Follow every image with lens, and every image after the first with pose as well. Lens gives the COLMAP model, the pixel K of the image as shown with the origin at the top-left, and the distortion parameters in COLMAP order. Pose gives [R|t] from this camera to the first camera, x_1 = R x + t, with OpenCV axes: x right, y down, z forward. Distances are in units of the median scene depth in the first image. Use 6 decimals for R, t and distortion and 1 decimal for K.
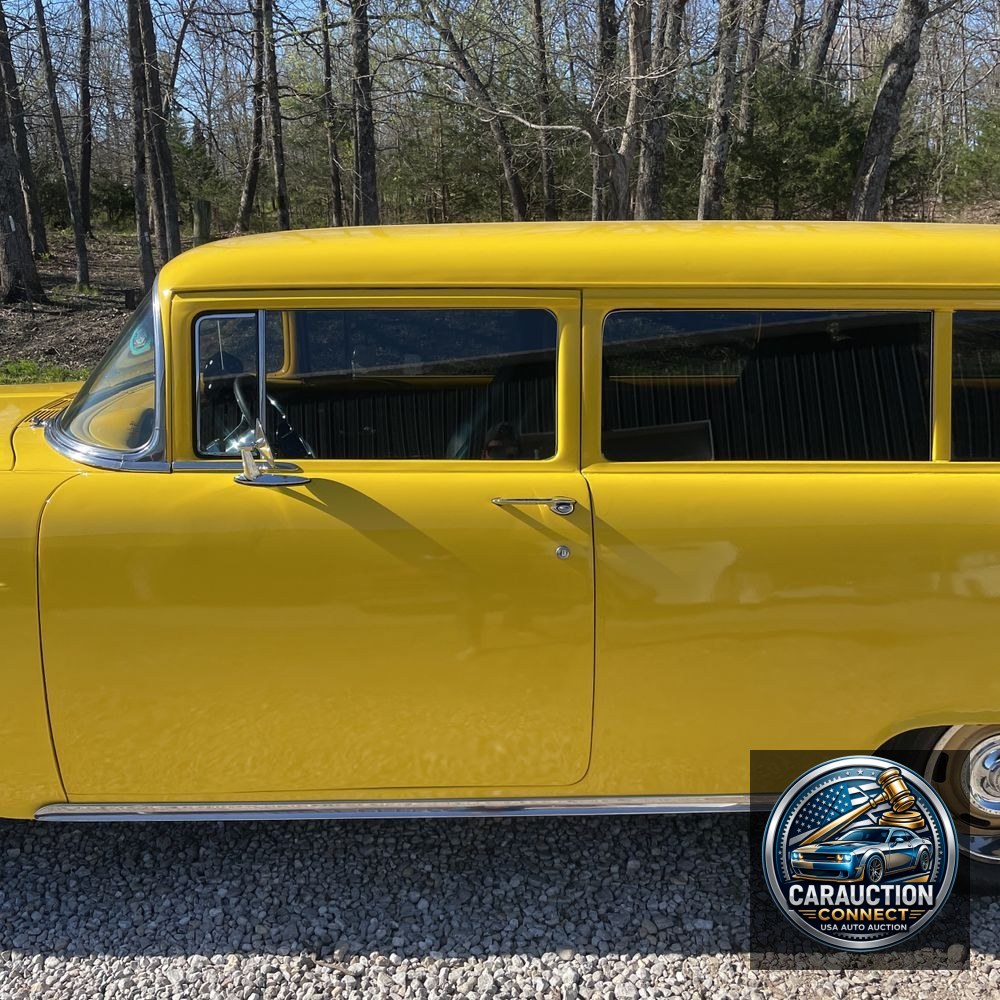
lens RADIAL K [[1003.6, 0, 477.9], [0, 1003.6, 497.6], [0, 0, 1]] dist [0.076409, -0.076214]
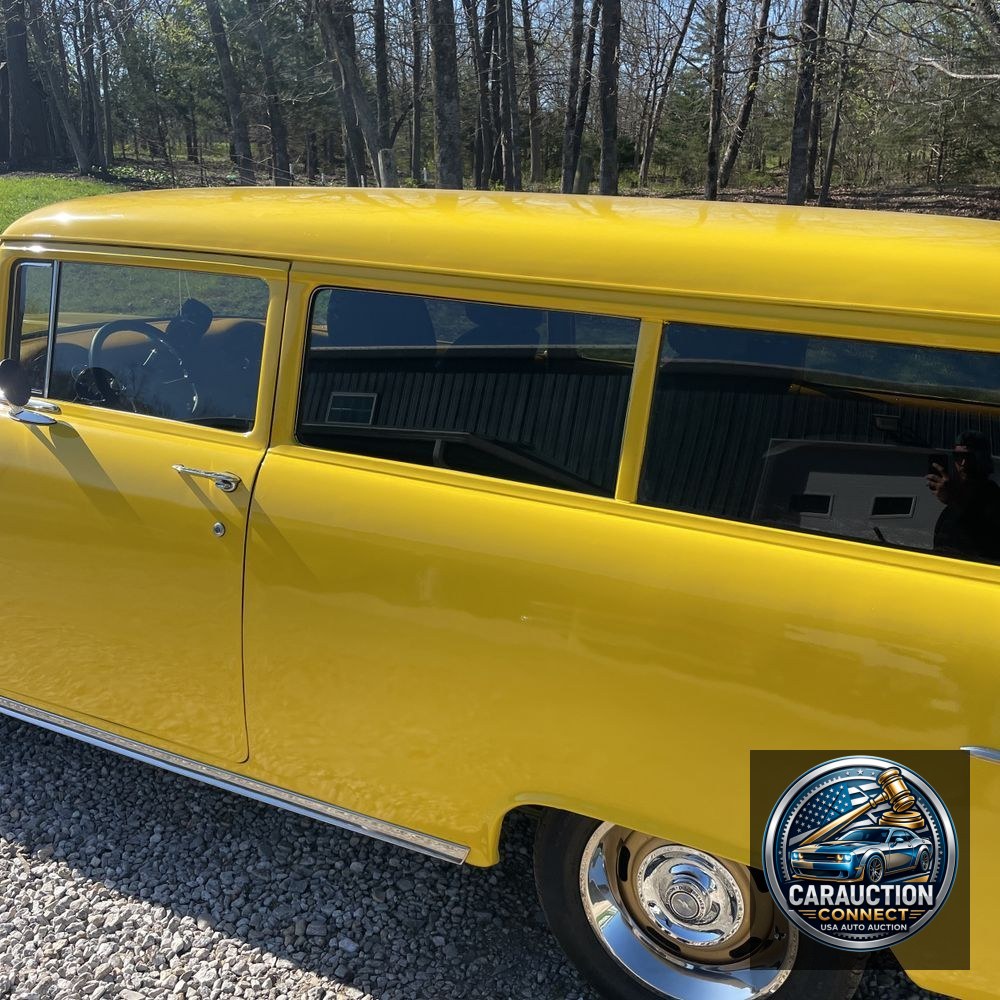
lens RADIAL K [[999.1, 0, 500.0], [0, 999.1, 500.0], [0, 0, 1]] dist [0.078137, -0.101627]
pose [[0.891972, 0.164239, -0.421203, 0.707238], [-0.145489, 0.986396, 0.076525, -0.085487], [0.428042, -0.006978, 0.903732, 0.223524]]
